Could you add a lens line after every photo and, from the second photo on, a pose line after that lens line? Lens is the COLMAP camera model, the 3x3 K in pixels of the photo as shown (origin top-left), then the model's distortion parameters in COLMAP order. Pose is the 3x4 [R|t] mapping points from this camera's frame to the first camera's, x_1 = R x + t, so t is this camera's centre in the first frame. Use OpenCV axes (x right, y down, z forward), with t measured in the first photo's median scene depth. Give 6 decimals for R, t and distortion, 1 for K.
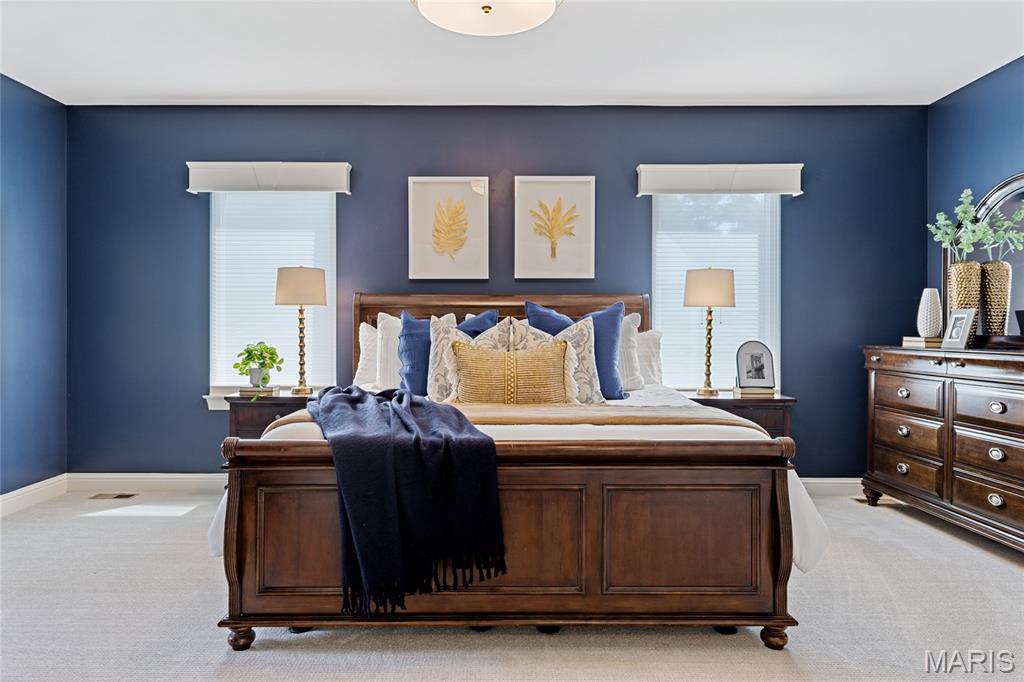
lens RADIAL K [[675.9, 0, 514.0], [0, 675.9, 335.5], [0, 0, 1]] dist [0.012739, -0.004434]
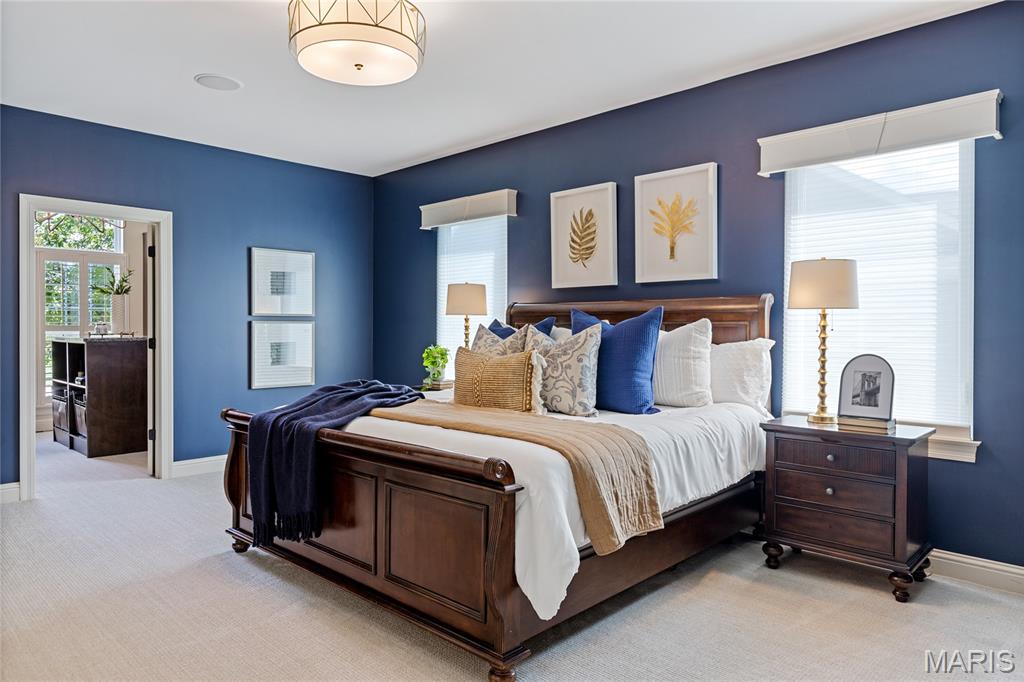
lens RADIAL K [[675.9, 0, 506.6], [0, 675.9, 340.7], [0, 0, 1]] dist [0.012739, -0.004434]
pose [[0.710758, 0.011218, -0.703347, 0.551168], [-0.010773, 0.999929, 0.005063, -0.005709], [0.703354, 0.003979, 0.710829, 0.190516]]
